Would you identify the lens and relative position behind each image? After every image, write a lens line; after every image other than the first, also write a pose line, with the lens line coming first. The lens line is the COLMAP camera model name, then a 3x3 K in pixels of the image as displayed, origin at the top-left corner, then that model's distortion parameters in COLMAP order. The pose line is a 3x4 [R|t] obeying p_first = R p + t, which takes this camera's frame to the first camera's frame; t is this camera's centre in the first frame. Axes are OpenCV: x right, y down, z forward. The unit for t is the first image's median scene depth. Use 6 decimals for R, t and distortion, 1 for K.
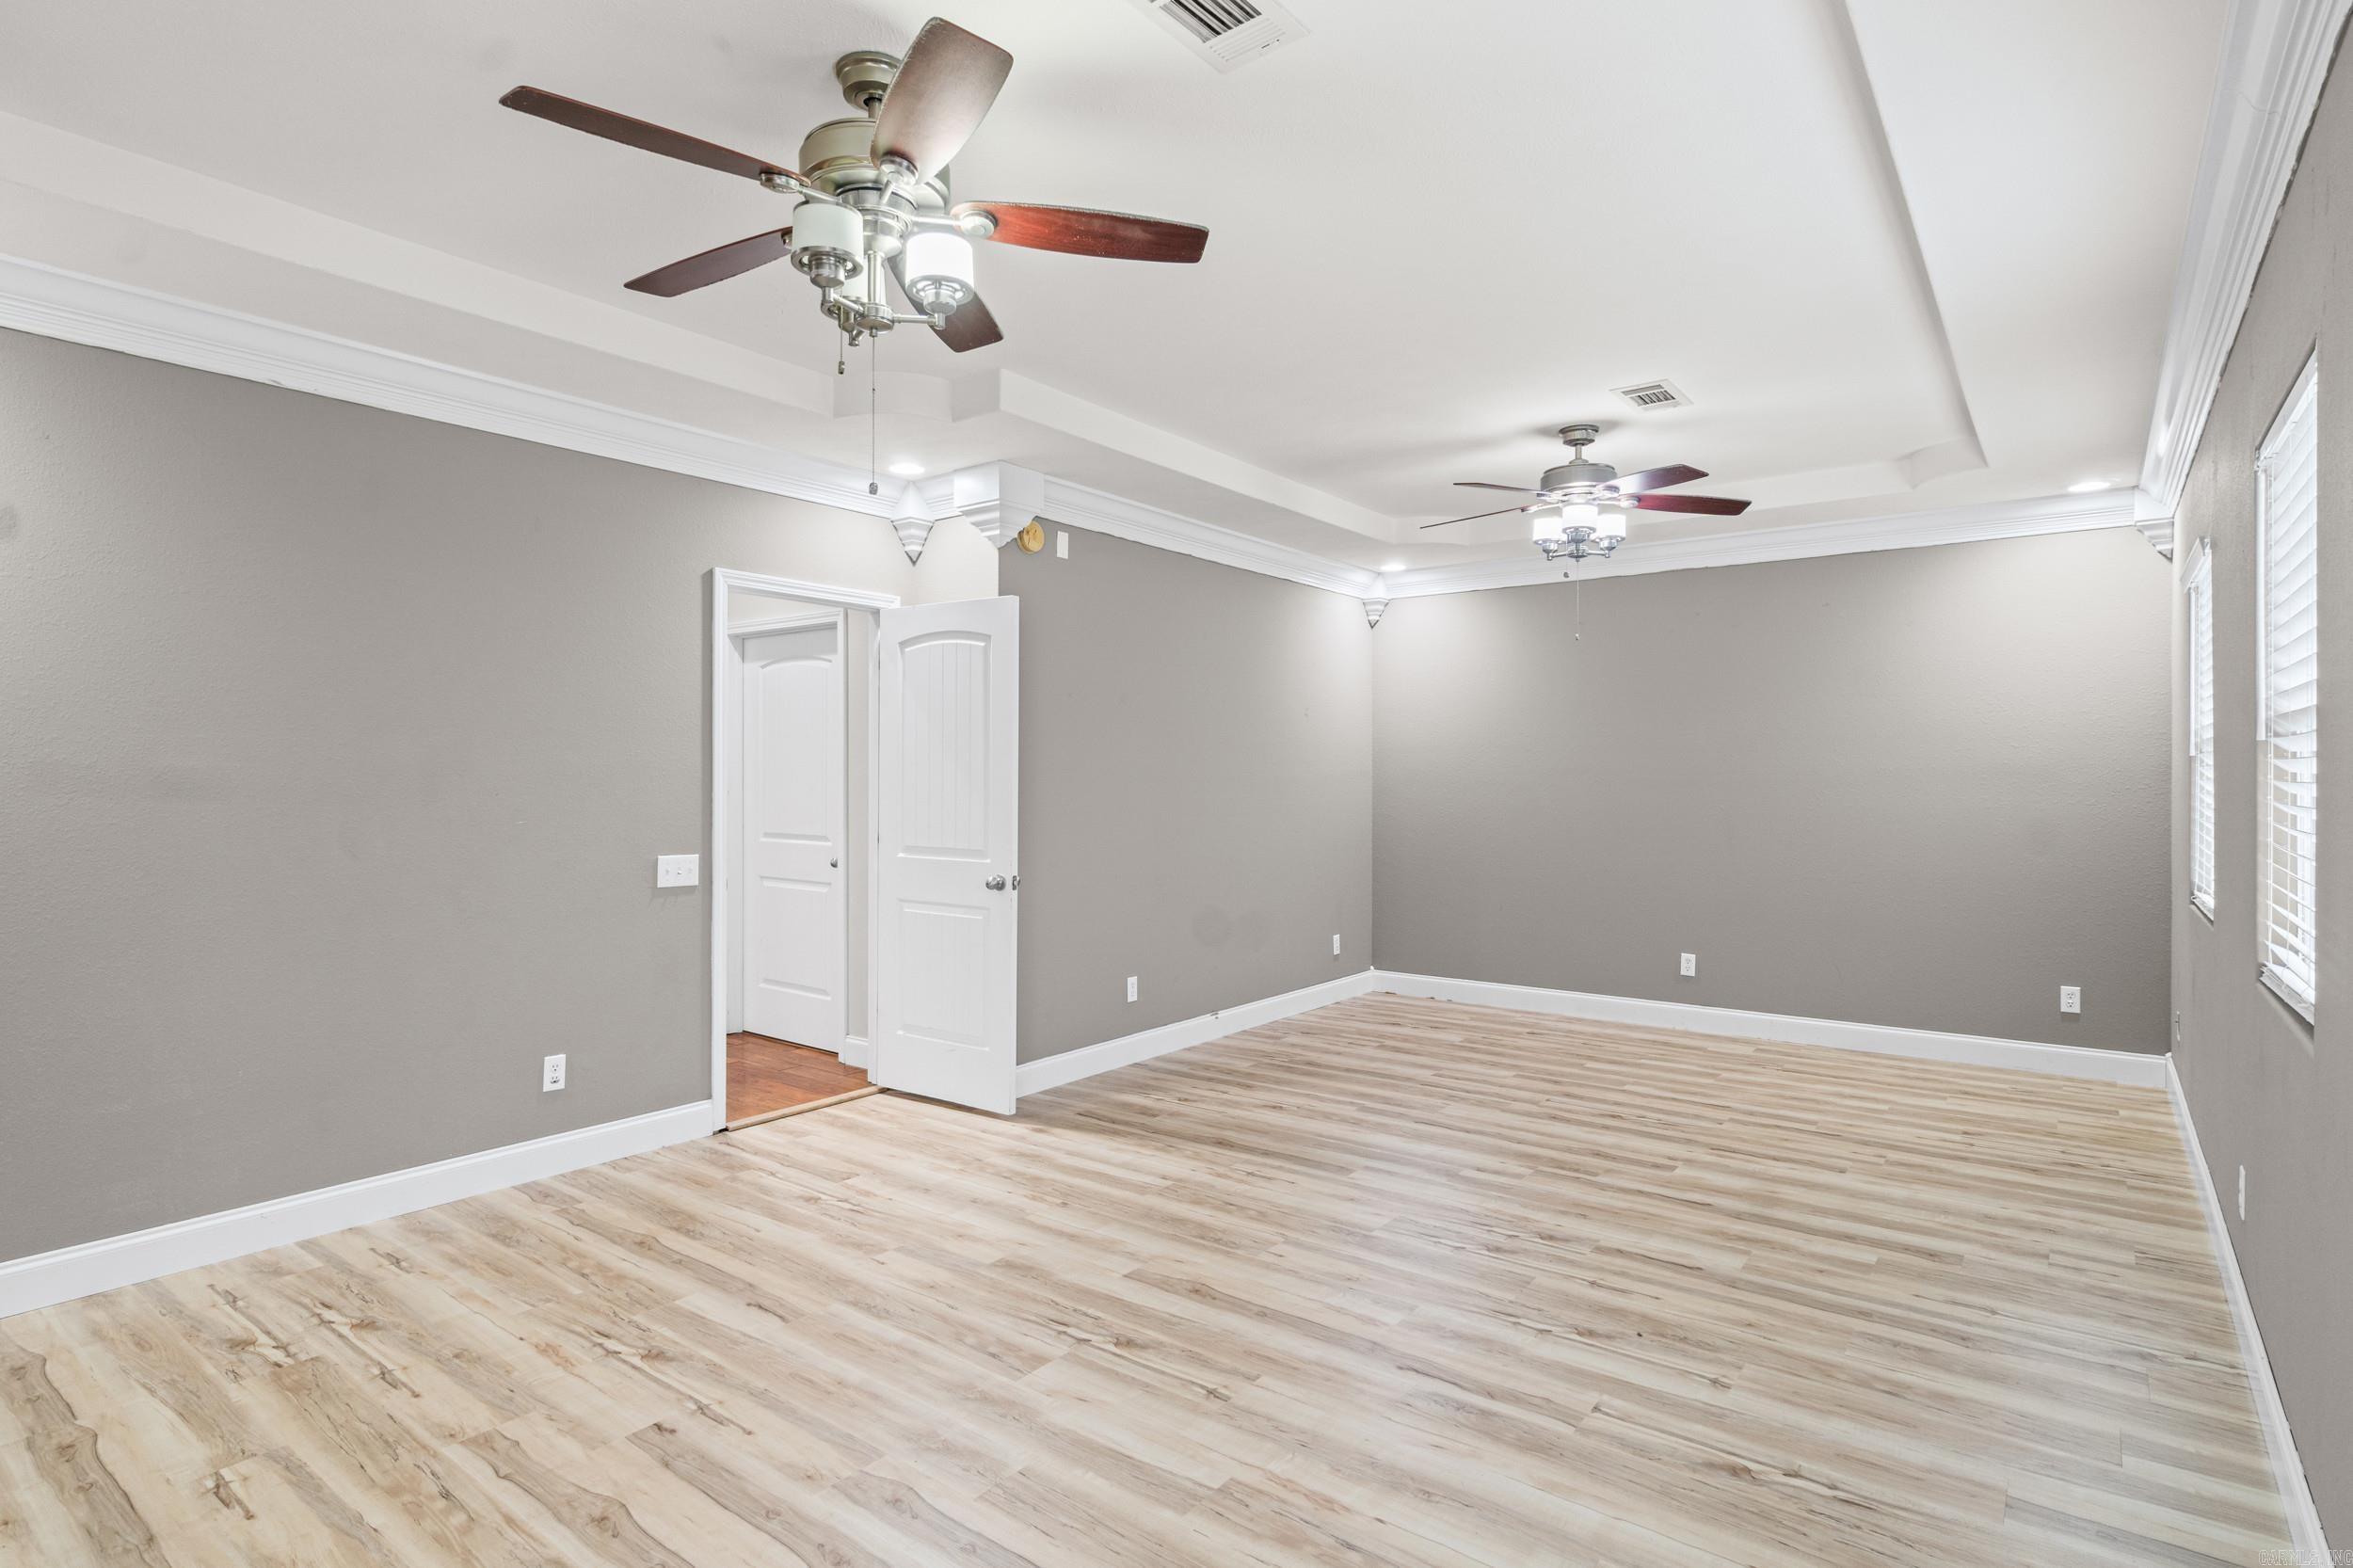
lens RADIAL K [[1191.9, 0, 1184.2], [0, 1191.9, 783.9], [0, 0, 1]] dist [0.006583, 0.000719]
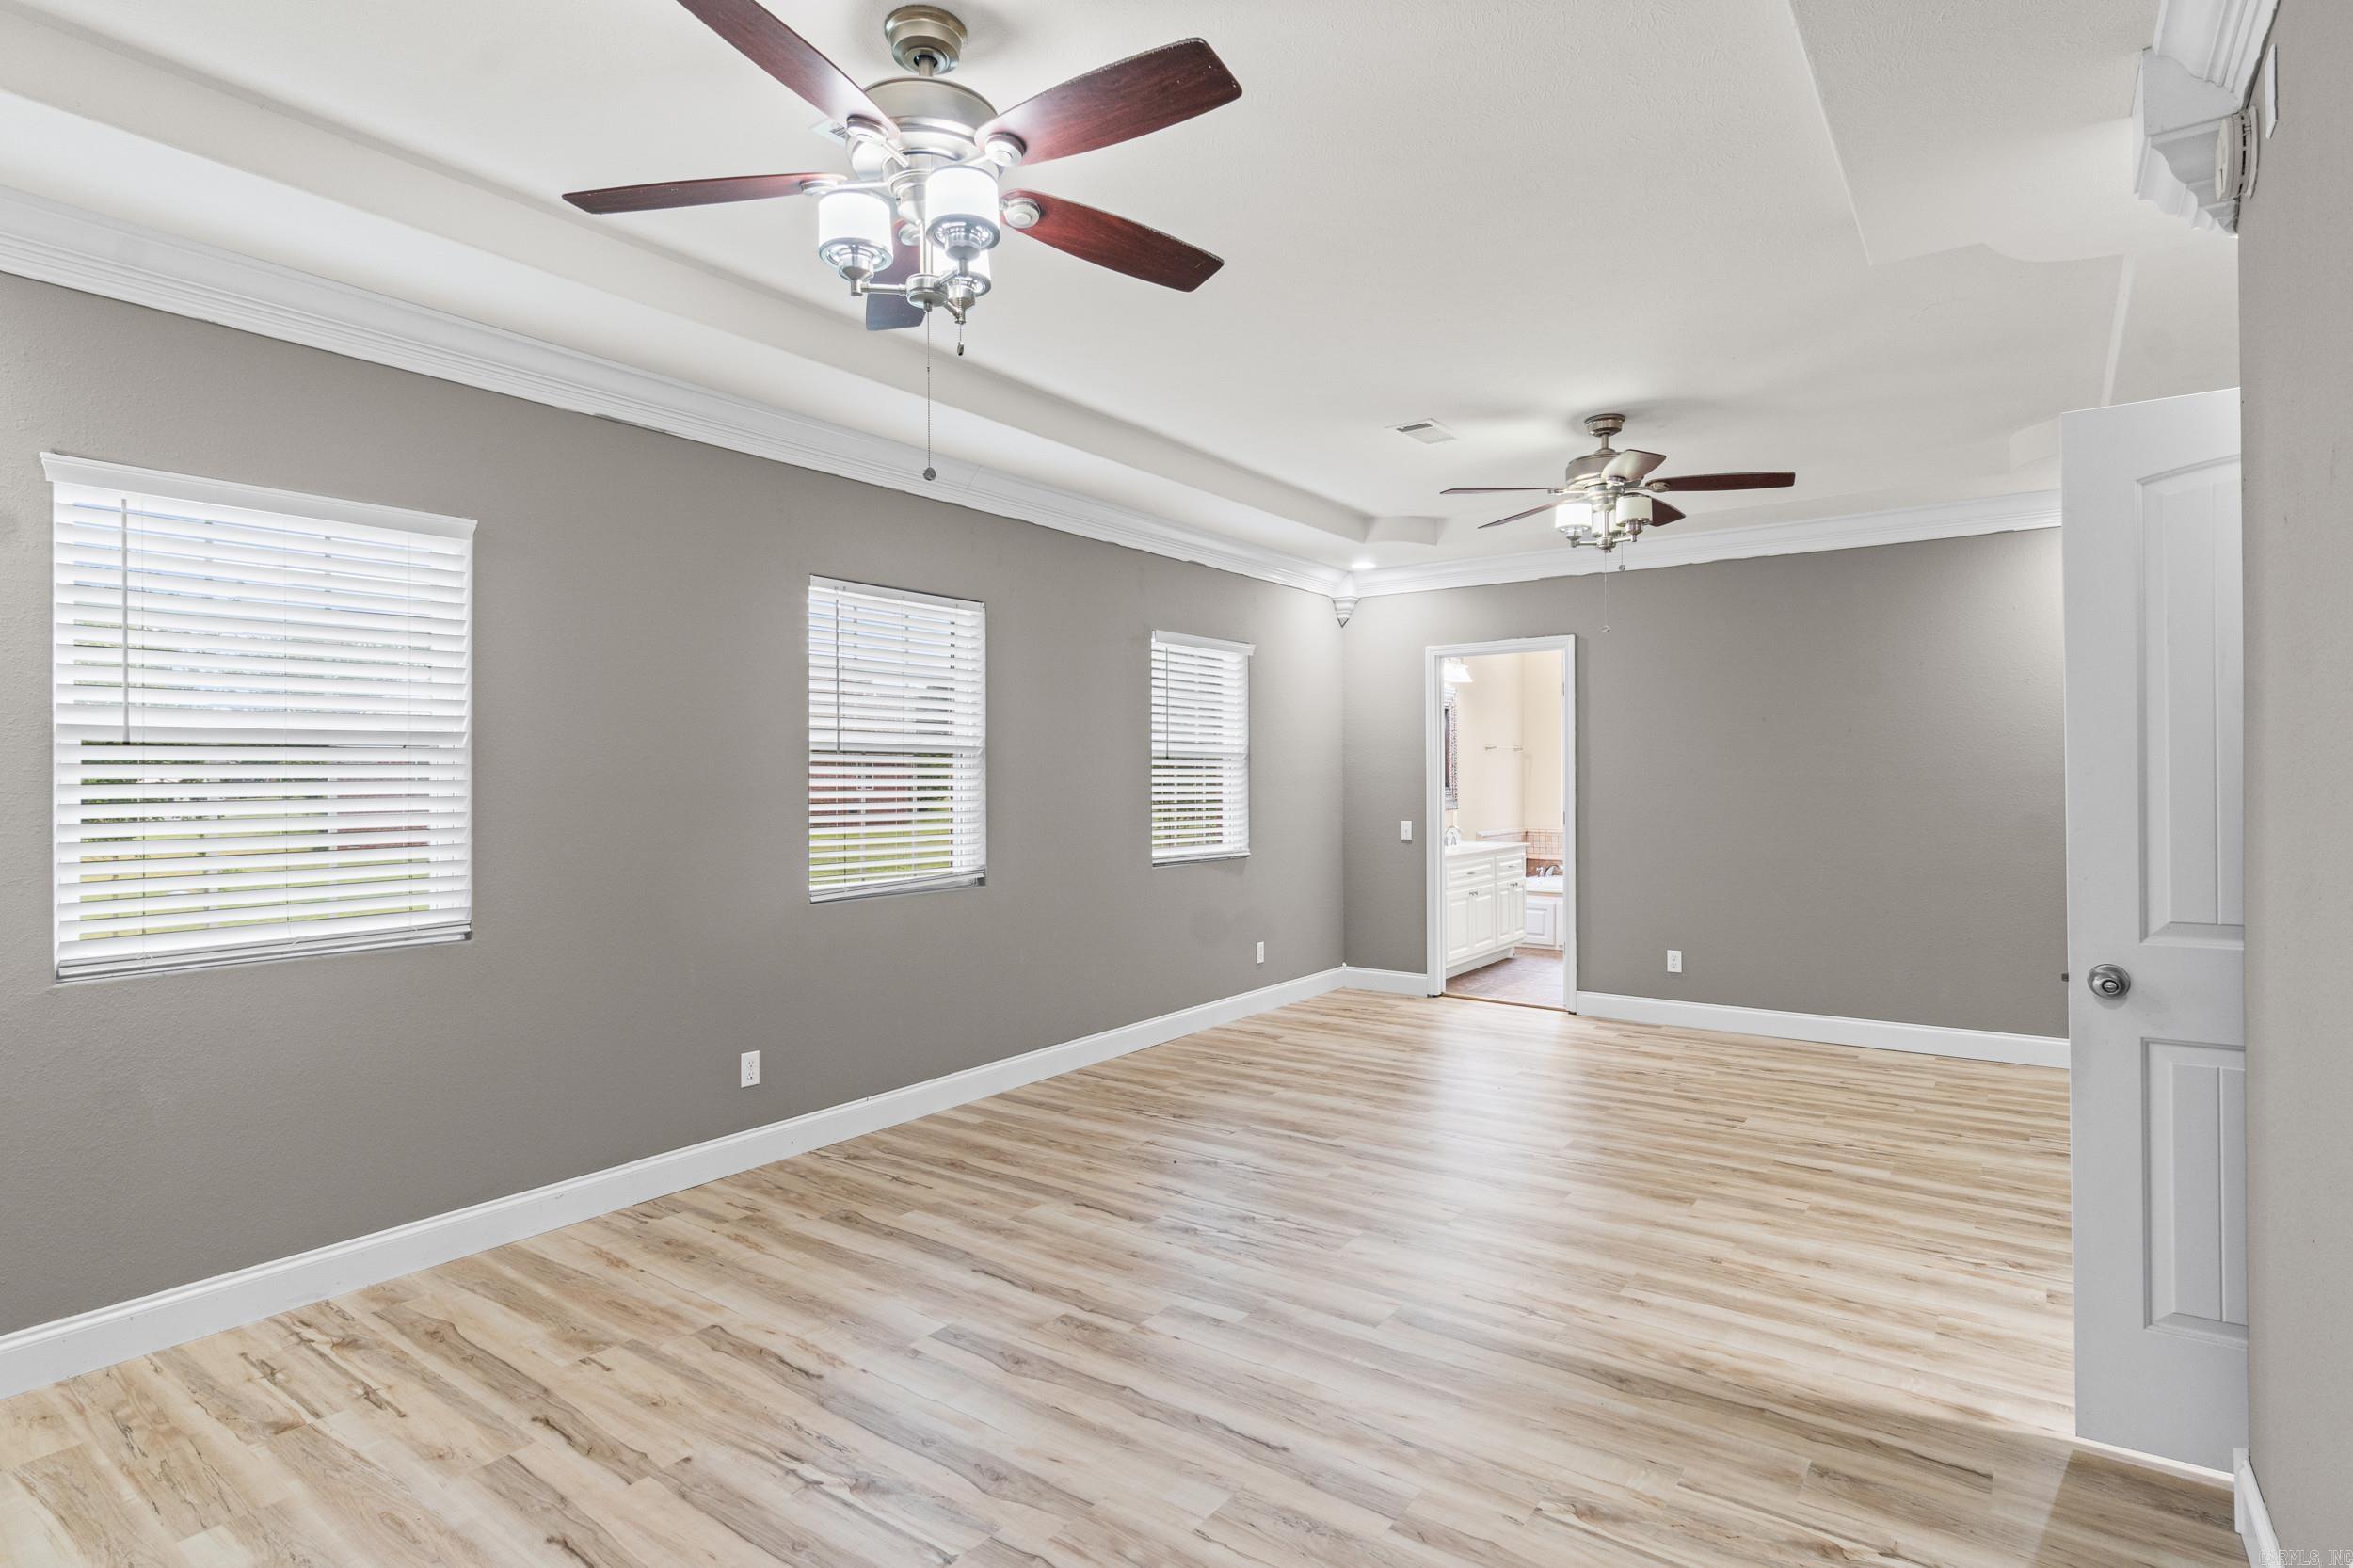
lens RADIAL K [[1191.9, 0, 1182.5], [0, 1191.9, 783.1], [0, 0, 1]] dist [0.006583, 0.000719]
pose [[-0.999760, 0.002707, -0.021736, 0.311720], [0.002478, 0.999941, 0.010556, -0.008702], [0.021763, 0.010499, -0.999708, 1.885071]]
